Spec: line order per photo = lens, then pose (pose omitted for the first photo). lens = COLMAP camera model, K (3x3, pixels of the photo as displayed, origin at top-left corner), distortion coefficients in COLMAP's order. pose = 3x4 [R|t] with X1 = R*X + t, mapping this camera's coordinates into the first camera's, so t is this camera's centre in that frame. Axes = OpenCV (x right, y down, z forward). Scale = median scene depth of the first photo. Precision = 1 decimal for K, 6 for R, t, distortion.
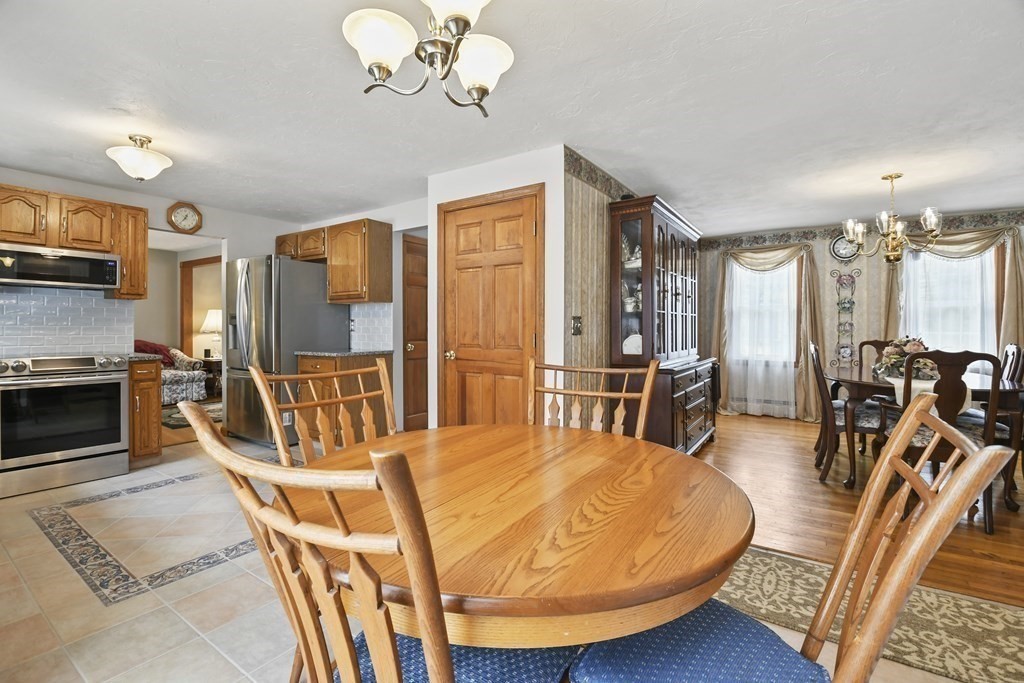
lens RADIAL K [[462.7, 0, 513.1], [0, 462.7, 327.6], [0, 0, 1]] dist [-0.002004, -0.017015]
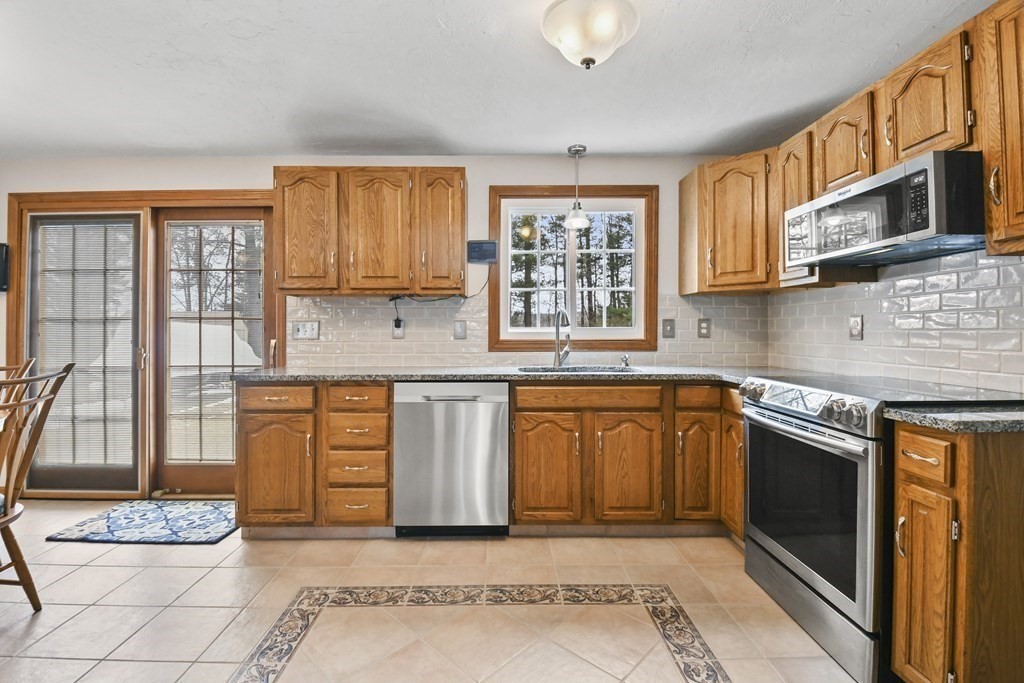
lens RADIAL K [[462.7, 0, 513.1], [0, 462.7, 327.6], [0, 0, 1]] dist [-0.002004, -0.017015]
pose [[-0.819876, -0.007189, -0.572496, -0.350143], [-0.001050, 0.999938, -0.011052, -0.000628], [0.572540, -0.008460, -0.819833, 1.150408]]
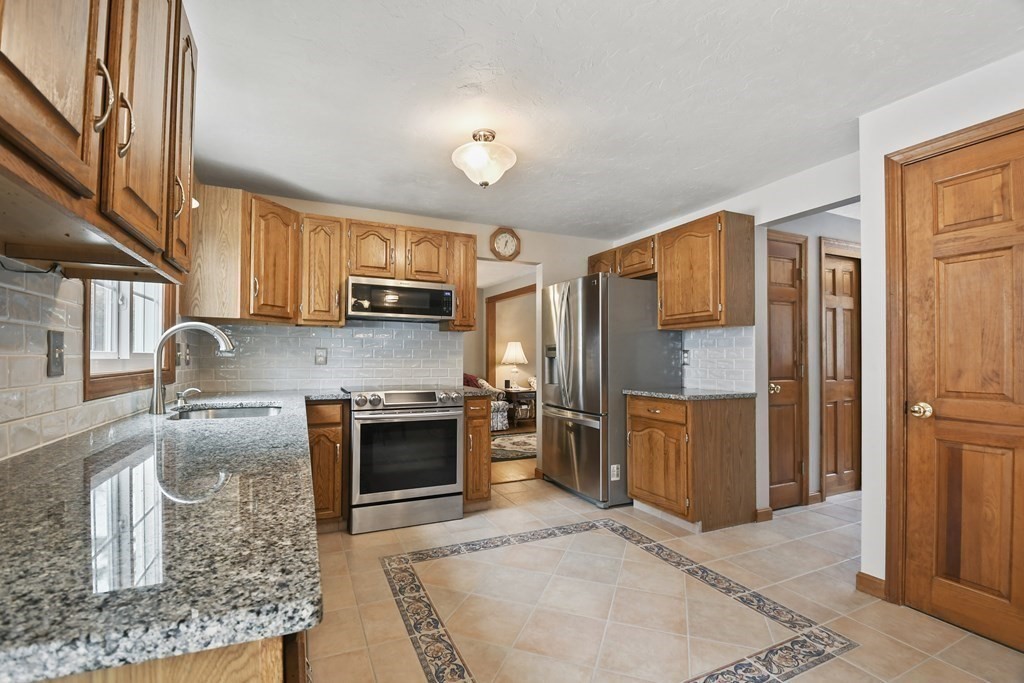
lens RADIAL K [[458.4, 0, 498.9], [0, 458.4, 351.1], [0, 0, 1]] dist [-0.001478, -0.000251]
pose [[0.847718, -0.008176, -0.530384, -0.285396], [-0.000160, 0.999877, -0.015669, -0.004719], [0.530447, 0.013367, 0.847613, 0.248426]]
